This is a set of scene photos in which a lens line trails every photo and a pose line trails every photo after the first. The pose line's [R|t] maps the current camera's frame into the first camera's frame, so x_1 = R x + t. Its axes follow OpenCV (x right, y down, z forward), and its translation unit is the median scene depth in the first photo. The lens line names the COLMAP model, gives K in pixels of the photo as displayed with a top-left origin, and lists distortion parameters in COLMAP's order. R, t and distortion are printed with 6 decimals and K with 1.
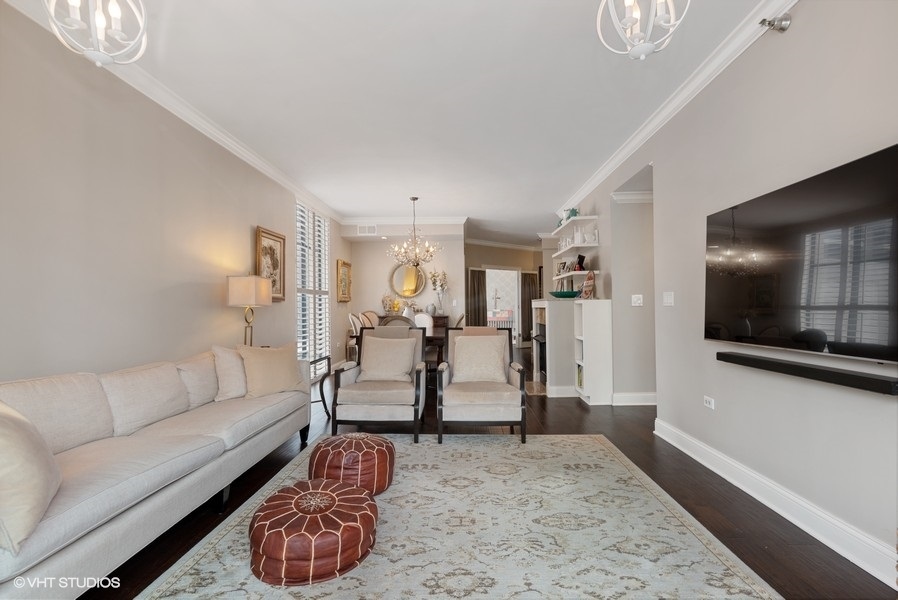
lens RADIAL K [[436.9, 0, 445.6], [0, 436.9, 302.5], [0, 0, 1]] dist [0.001539, 0.000088]
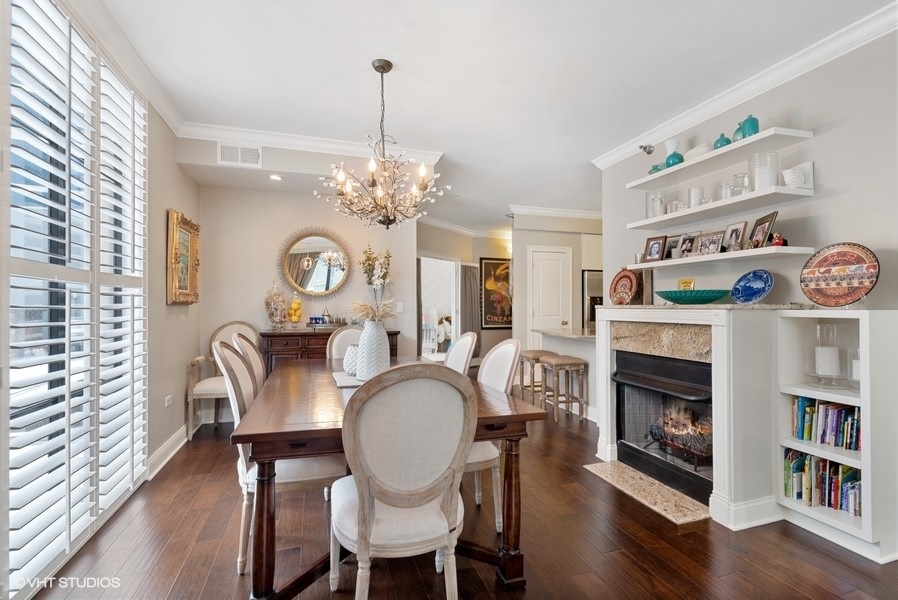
lens RADIAL K [[436.9, 0, 454.8], [0, 436.9, 303.3], [0, 0, 1]] dist [0.001539, 0.000088]
pose [[0.936099, 0.008662, 0.351629, -0.125337], [-0.008701, 0.999961, -0.001470, -0.004278], [-0.351628, -0.001684, 0.936138, 0.464760]]
